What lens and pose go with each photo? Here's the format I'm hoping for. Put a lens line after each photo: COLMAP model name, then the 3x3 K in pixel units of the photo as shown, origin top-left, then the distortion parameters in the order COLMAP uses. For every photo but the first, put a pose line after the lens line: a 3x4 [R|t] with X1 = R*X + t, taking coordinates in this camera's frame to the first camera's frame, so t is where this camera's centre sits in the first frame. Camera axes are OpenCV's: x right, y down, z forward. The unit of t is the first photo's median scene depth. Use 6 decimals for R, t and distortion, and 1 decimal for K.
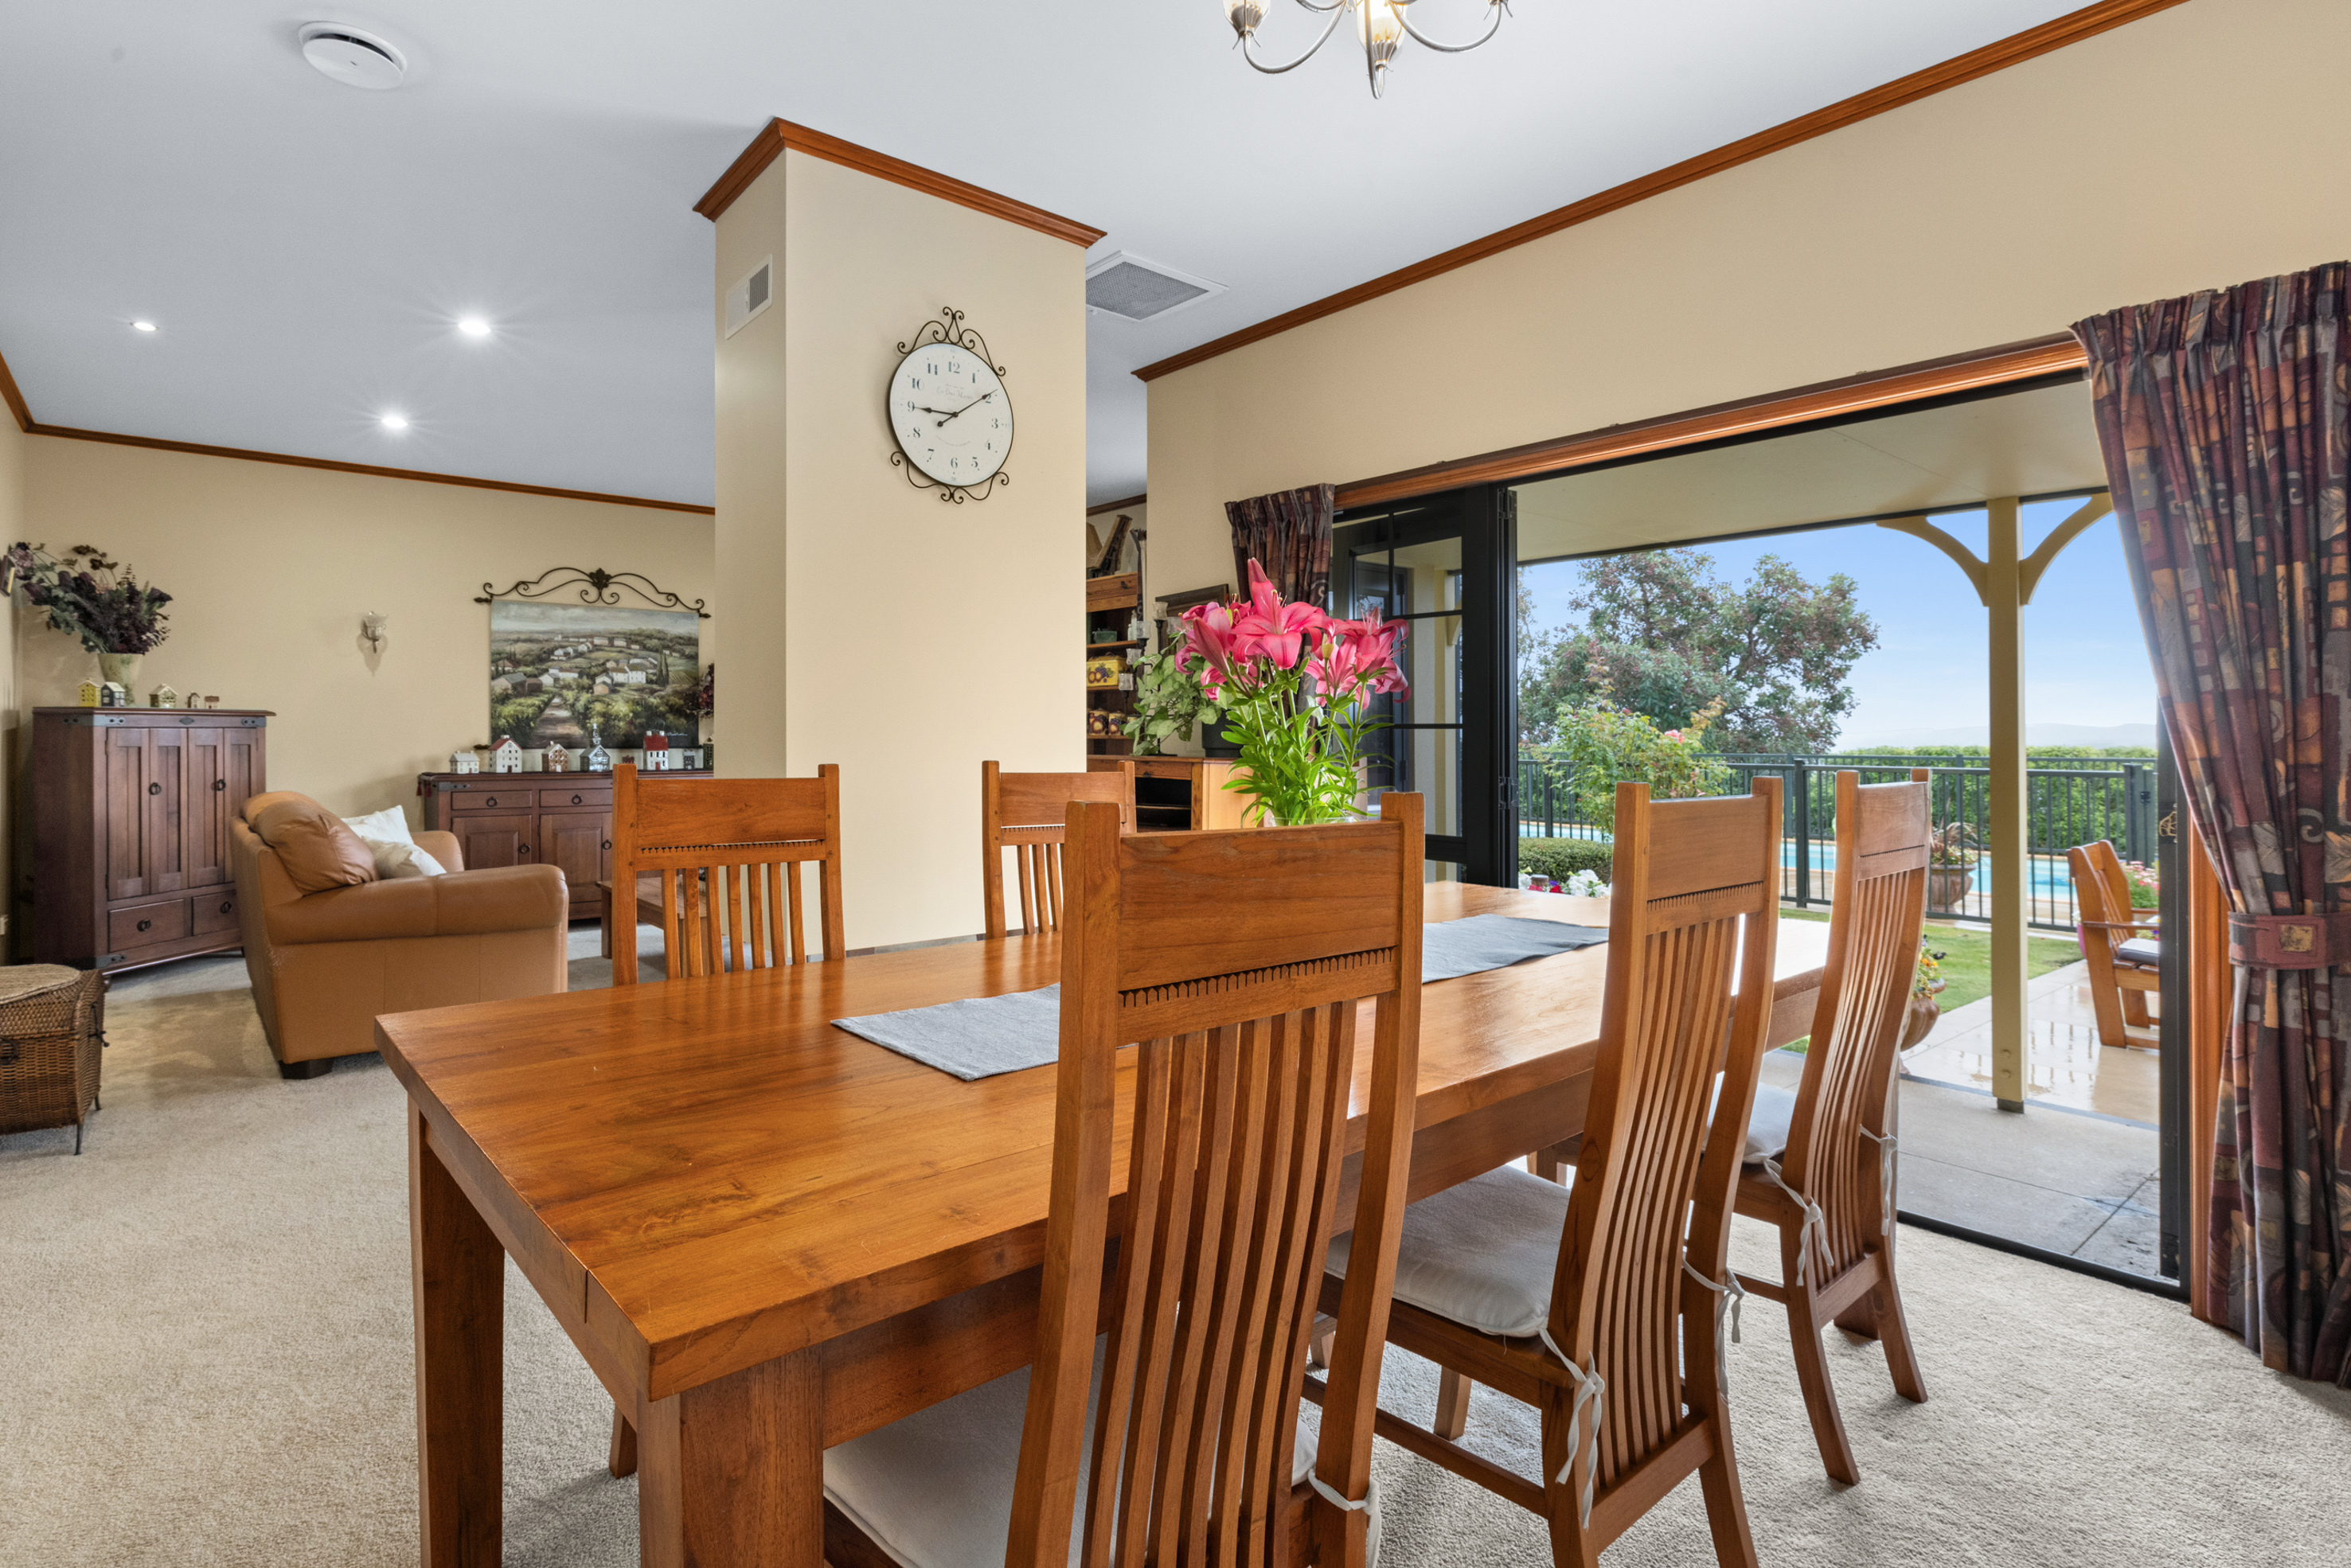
lens RADIAL K [[1131.3, 0, 1167.7], [0, 1131.3, 732.3], [0, 0, 1]] dist [-0.002848, -0.000283]
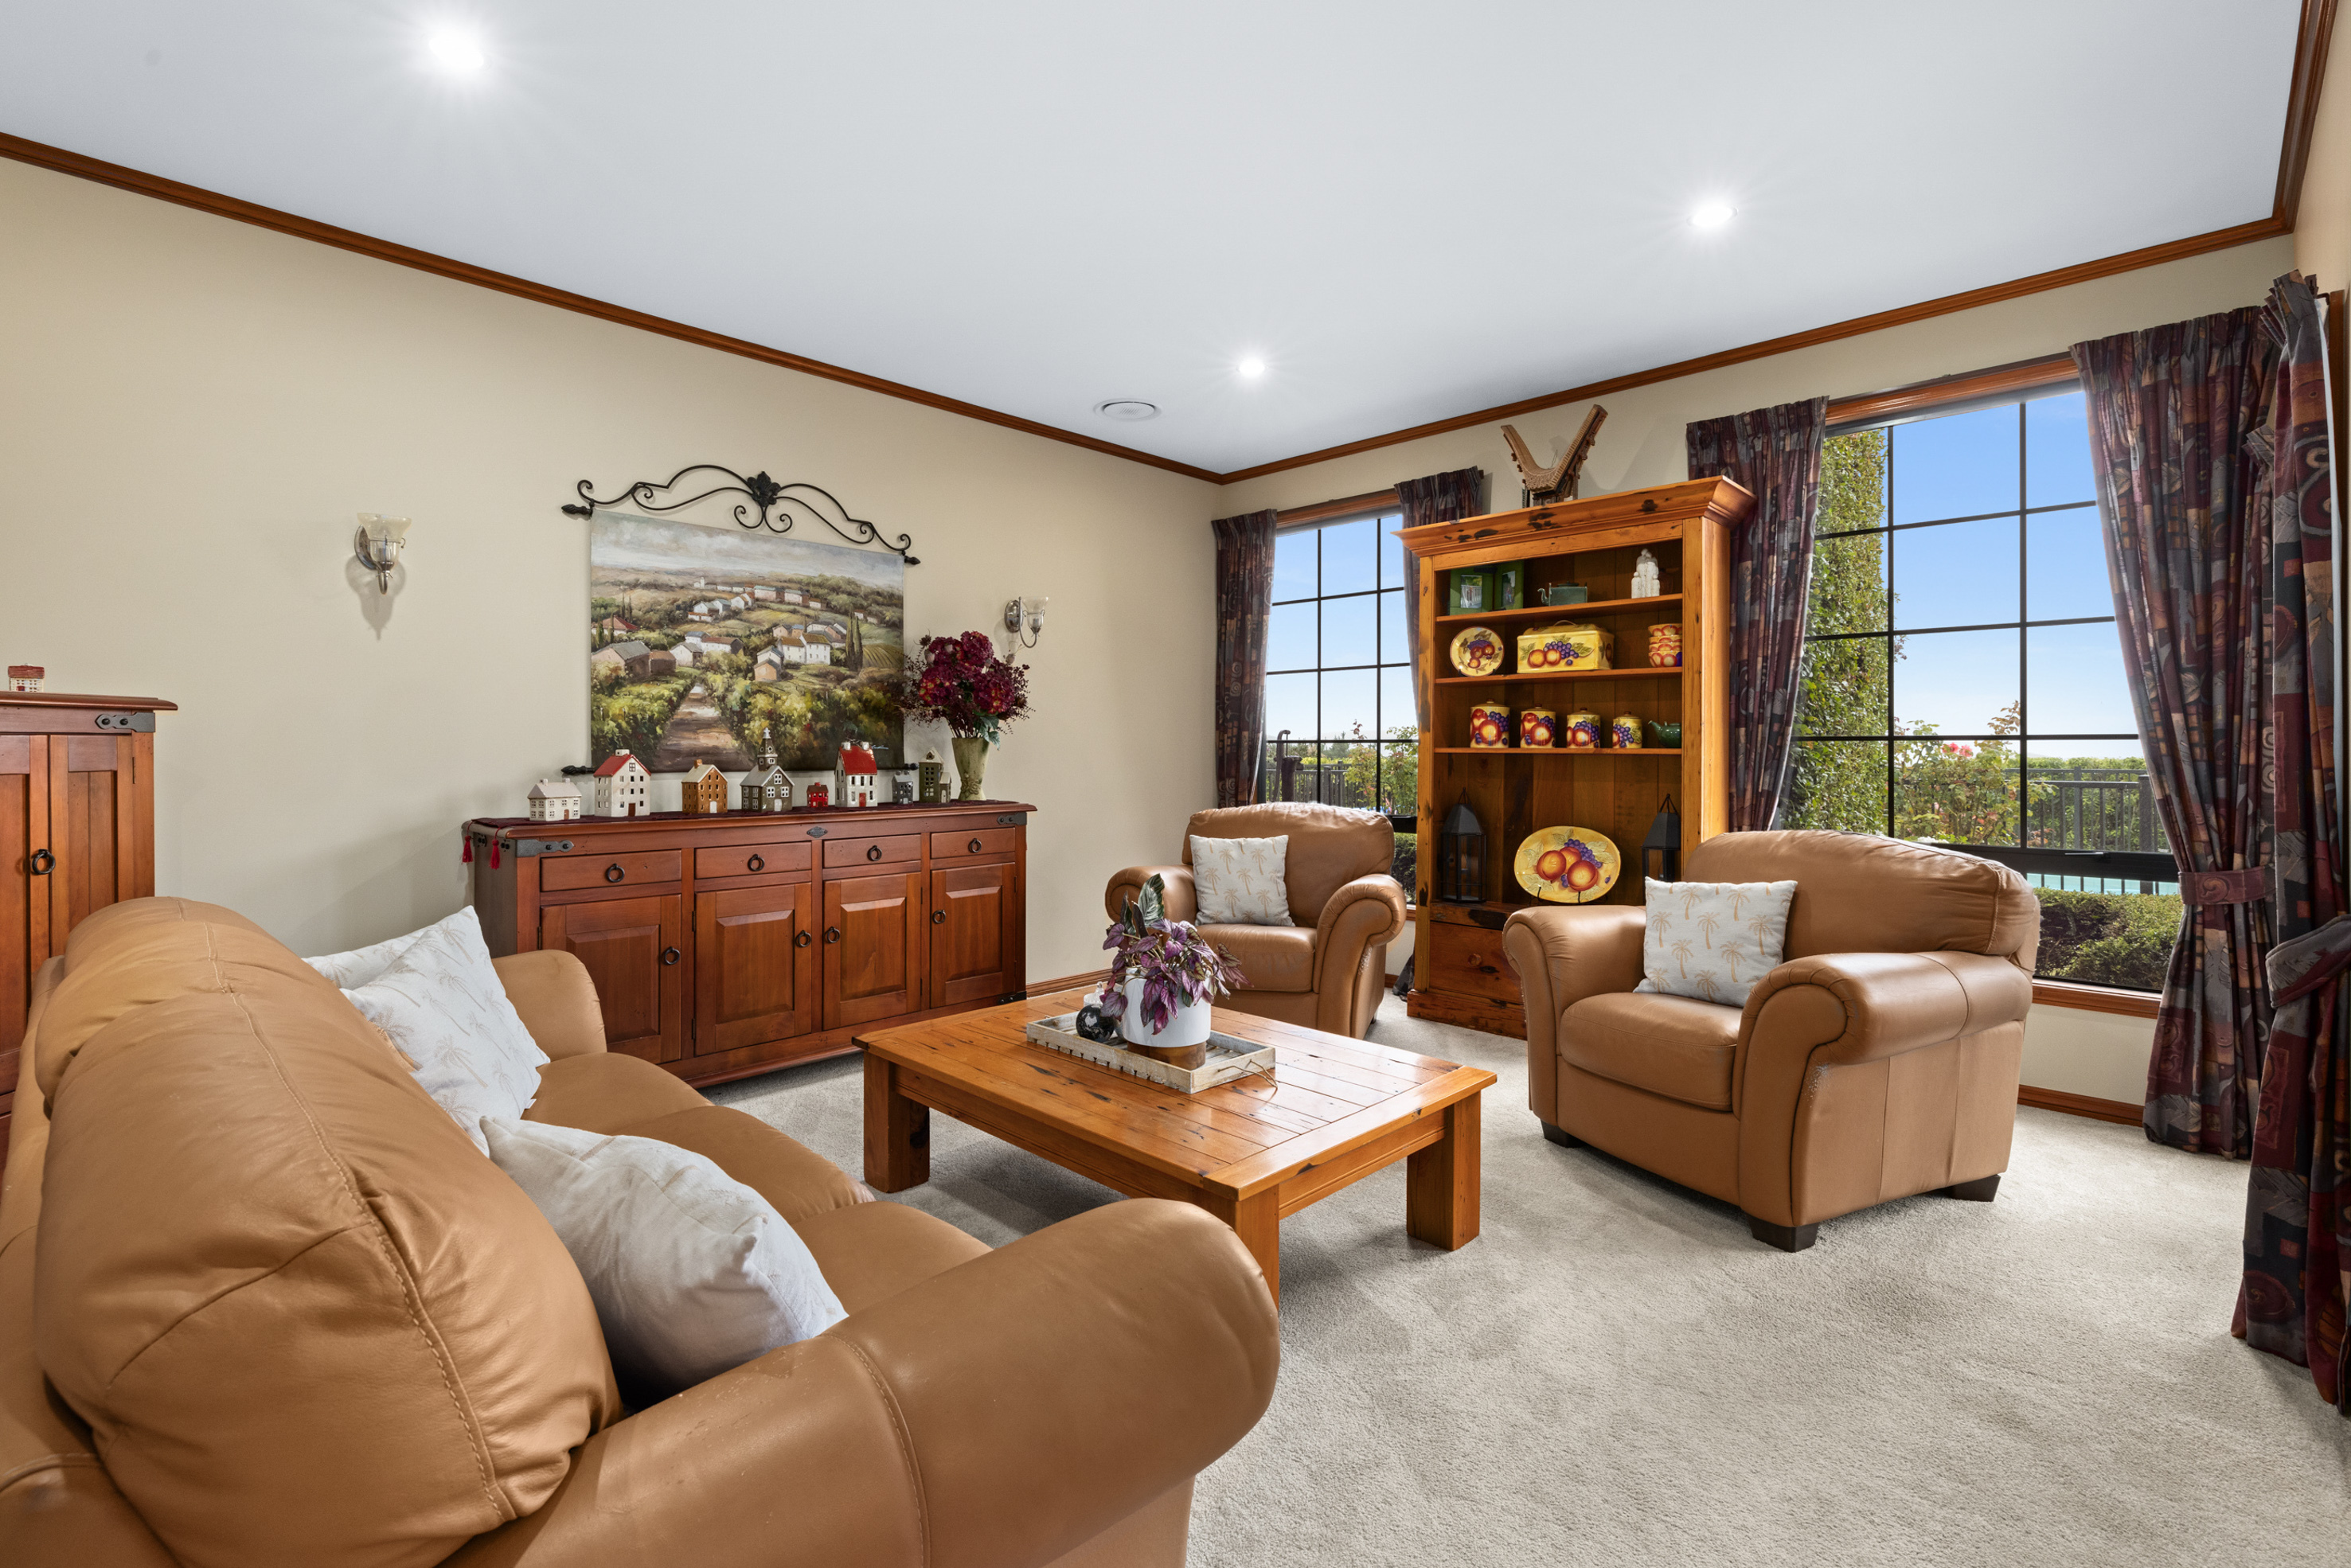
lens RADIAL K [[1009.4, 0, 1136.0], [0, 1009.4, 747.1], [0, 0, 1]] dist [0.002130, 0.000332]
pose [[0.996941, -0.000192, 0.078164, -0.353693], [-0.000022, 0.999996, 0.002733, 0.000072], [-0.078164, -0.002727, 0.996937, 0.457360]]
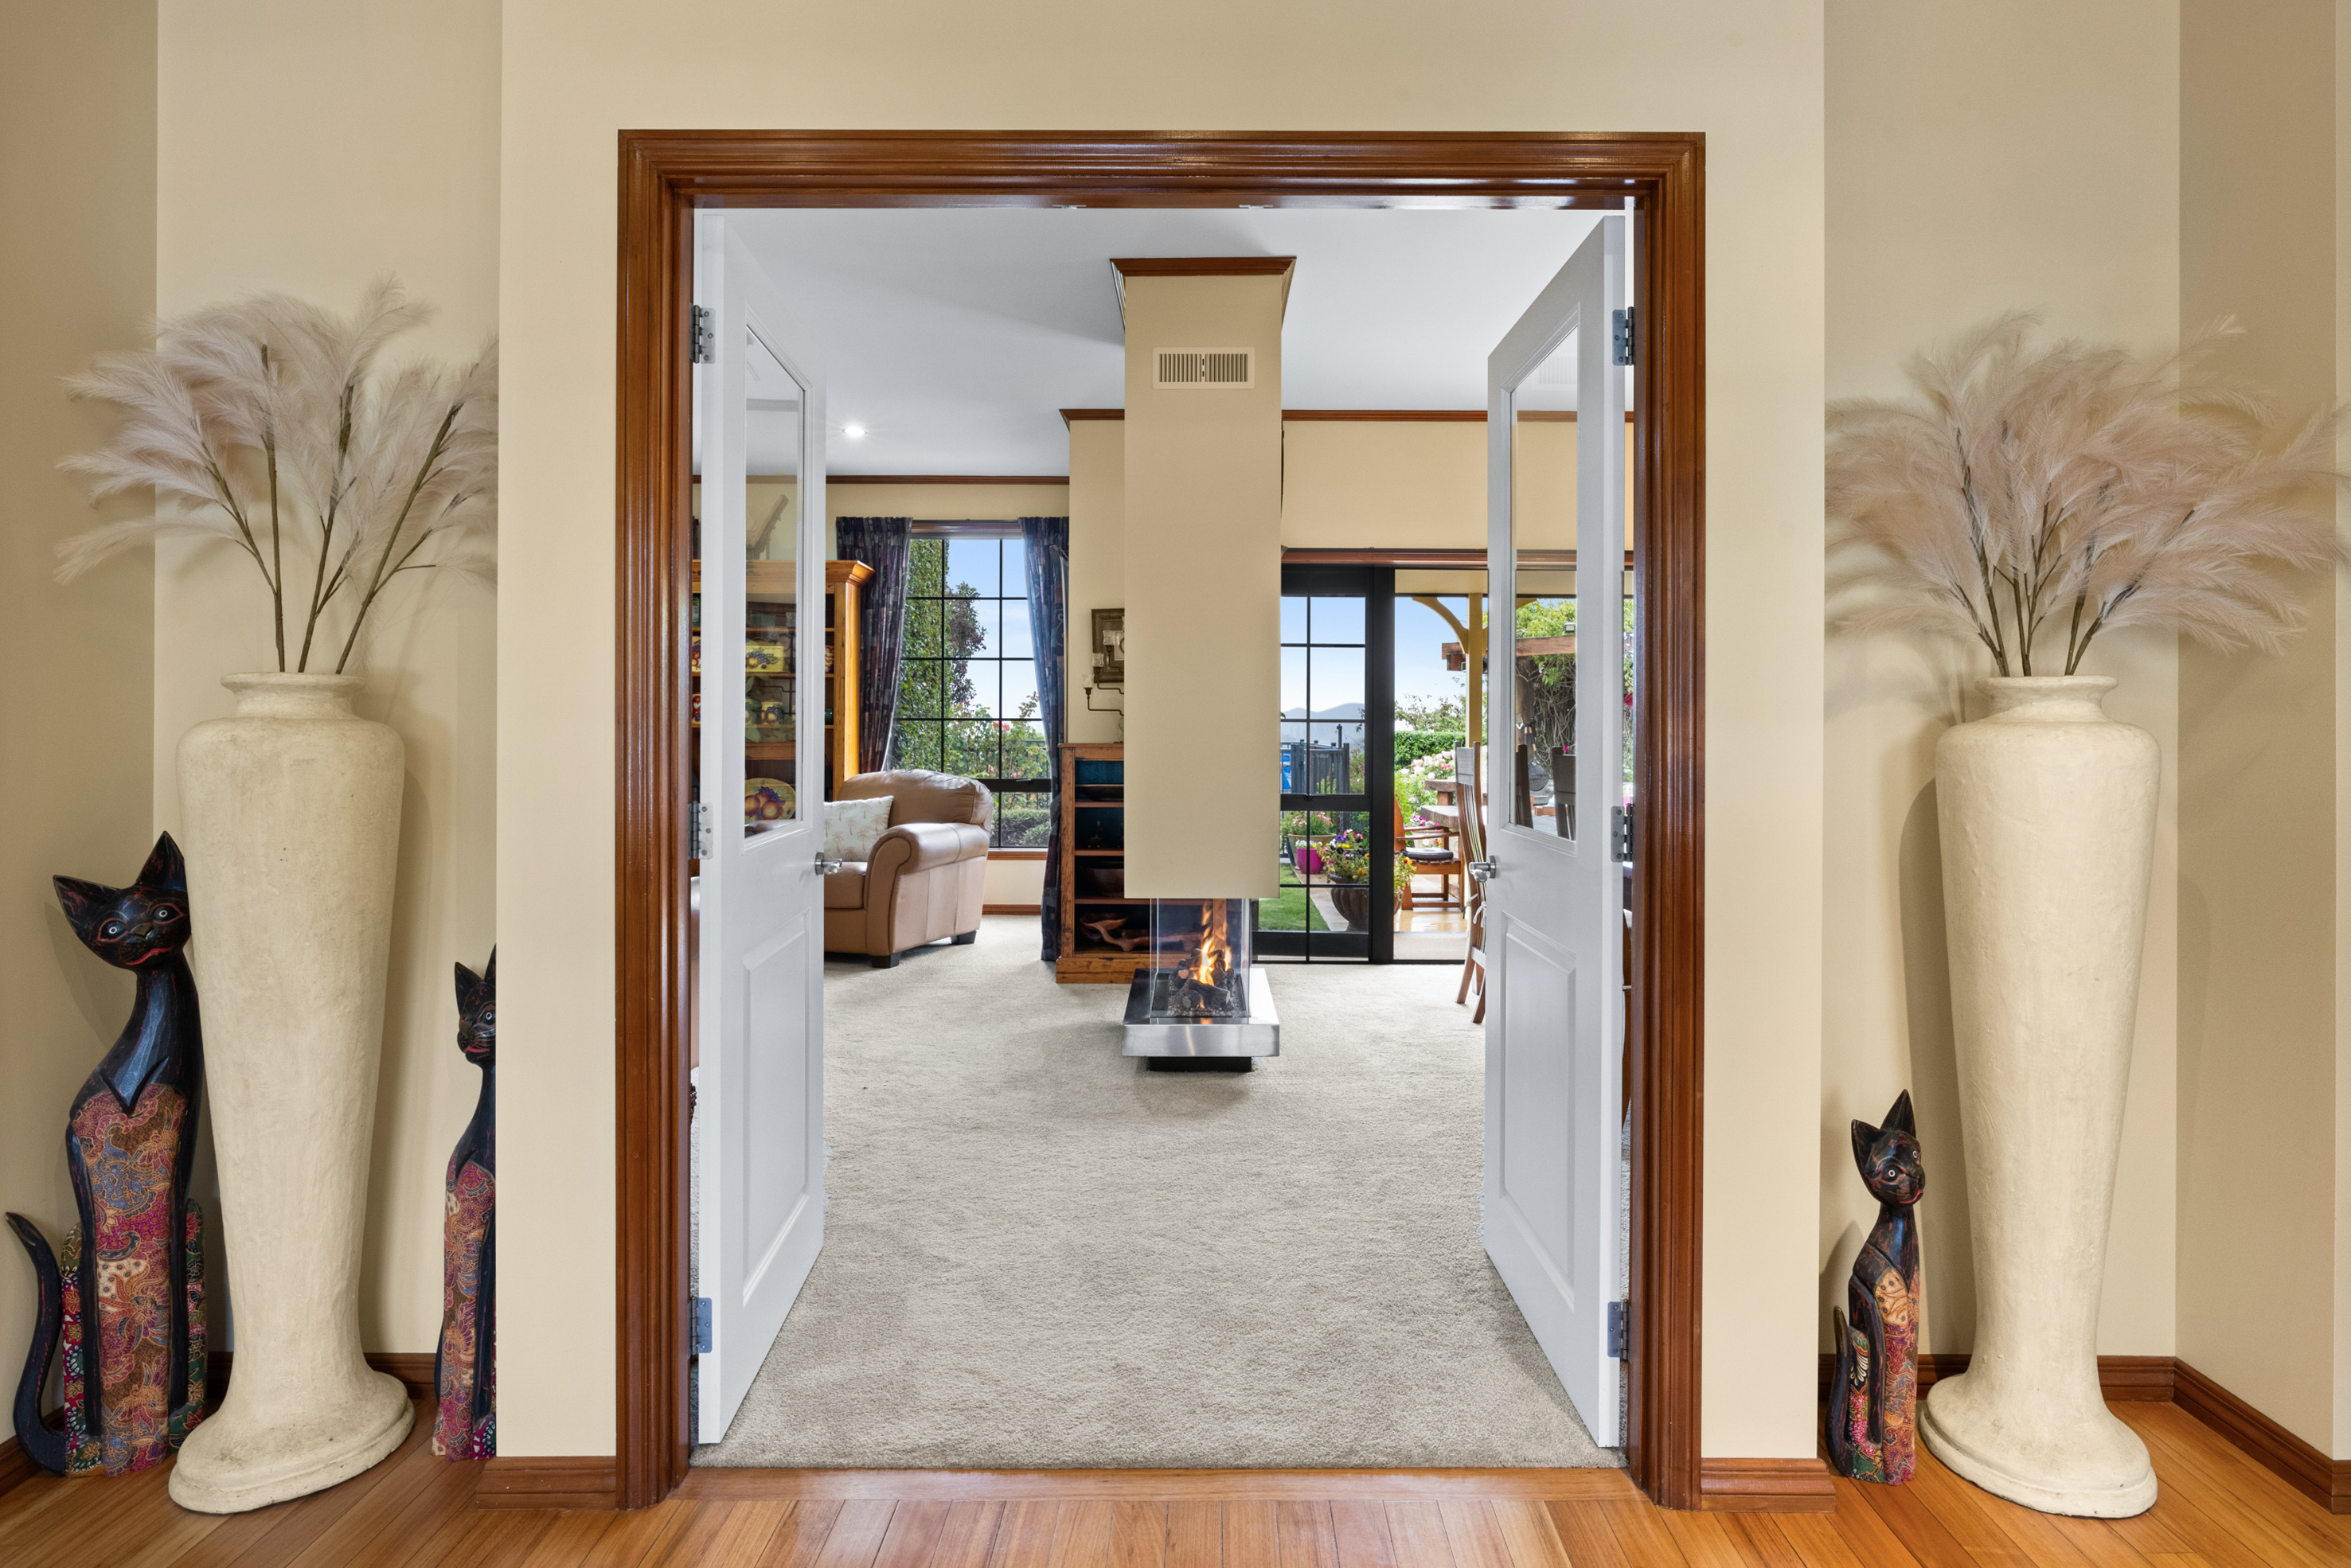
lens RADIAL K [[1254.1, 0, 1176.4], [0, 1254.1, 726.1], [0, 0, 1]] dist [0.000046, -0.000025]
pose [[0.647869, 0.000809, 0.761752, -0.645636], [-0.007362, 0.999959, 0.005200, -0.004372], [-0.761716, -0.008976, 0.647848, 0.058125]]
